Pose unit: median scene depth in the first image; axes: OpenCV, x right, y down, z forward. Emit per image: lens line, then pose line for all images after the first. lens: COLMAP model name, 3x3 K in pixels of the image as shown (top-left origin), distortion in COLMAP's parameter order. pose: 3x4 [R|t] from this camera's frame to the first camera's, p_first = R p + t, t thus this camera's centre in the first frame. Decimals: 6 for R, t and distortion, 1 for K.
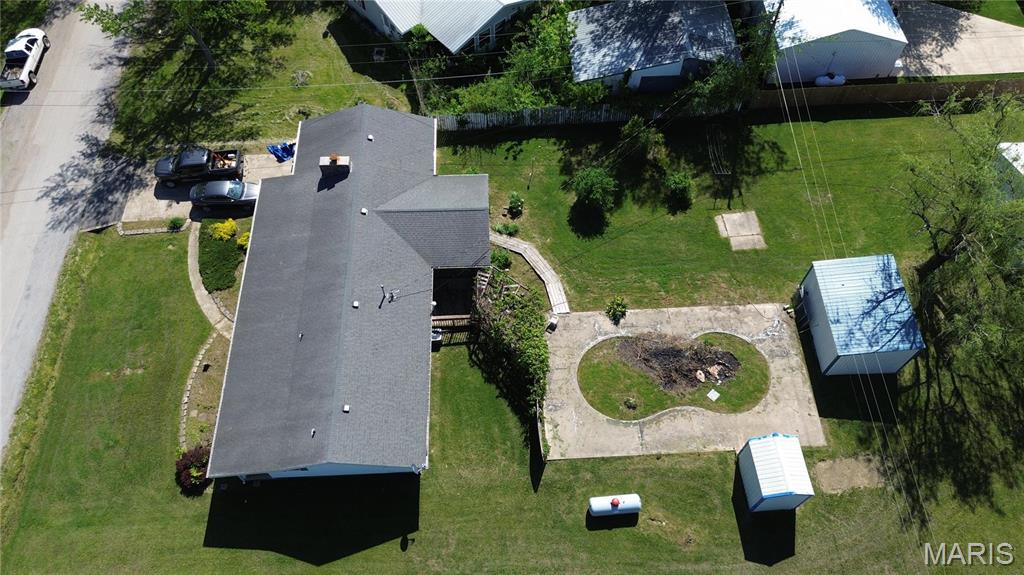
lens RADIAL K [[719.5, 0, 503.9], [0, 719.5, 284.3], [0, 0, 1]] dist [0.084818, -0.082922]
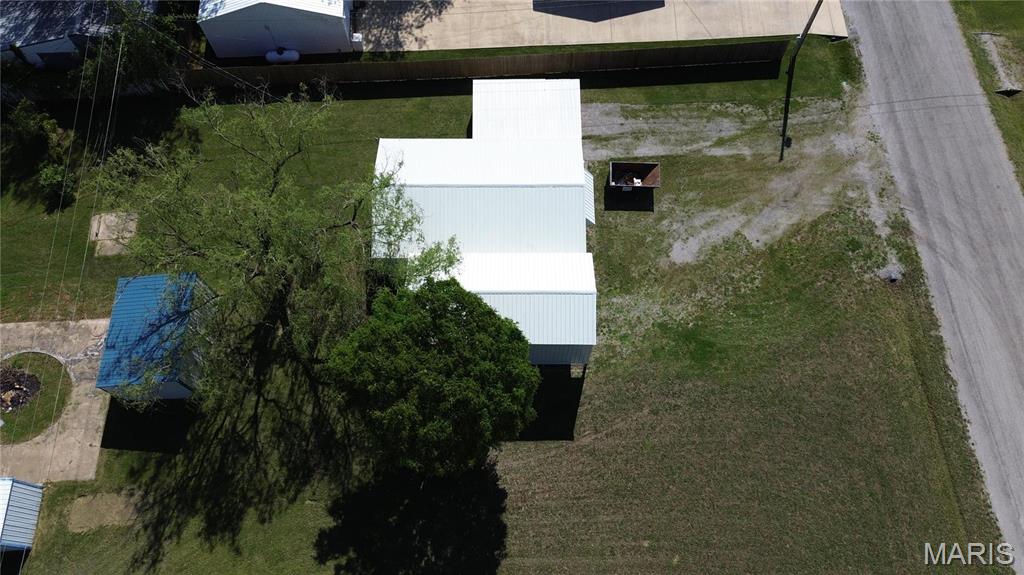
lens RADIAL K [[719.5, 0, 503.9], [0, 719.5, 284.3], [0, 0, 1]] dist [0.084818, -0.082922]
pose [[0.999976, -0.000318, -0.006958, 0.938057], [0.001184, 0.992184, 0.124778, -0.141319], [0.006864, -0.124783, 0.992160, 0.088377]]
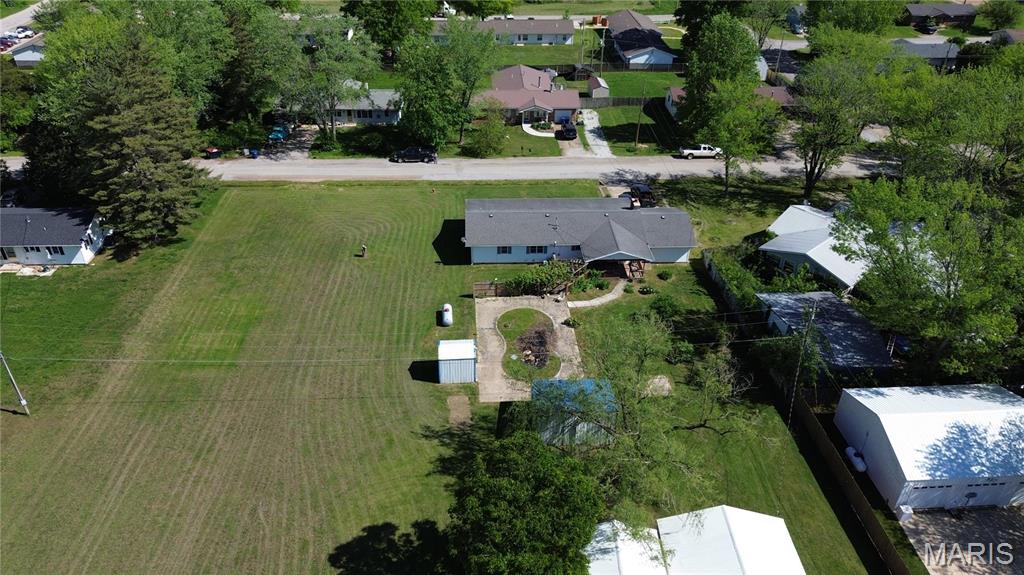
lens RADIAL K [[719.5, 0, 503.9], [0, 719.5, 284.3], [0, 0, 1]] dist [0.084818, -0.082922]
pose [[0.004160, 0.539550, -0.841943, 1.478159], [-0.861190, 0.429872, 0.271224, -0.306044], [0.508267, 0.723944, 0.466443, 0.164128]]
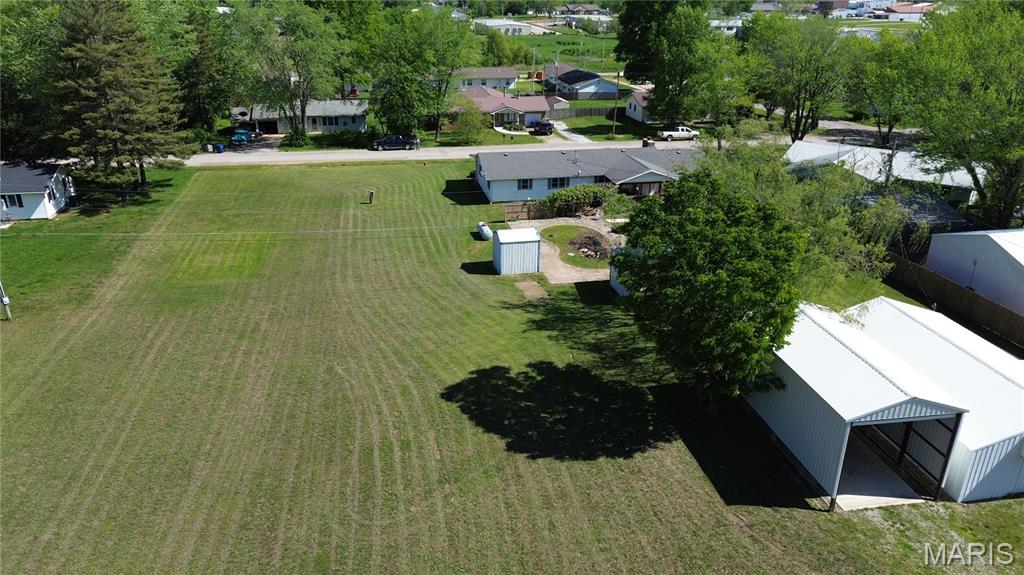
lens RADIAL K [[719.5, 0, 503.9], [0, 719.5, 284.3], [0, 0, 1]] dist [0.084818, -0.082922]
pose [[0.152438, 0.381066, -0.911894, 1.548326], [-0.851532, 0.518978, 0.074525, 0.190420], [0.501652, 0.765147, 0.403602, 0.414169]]
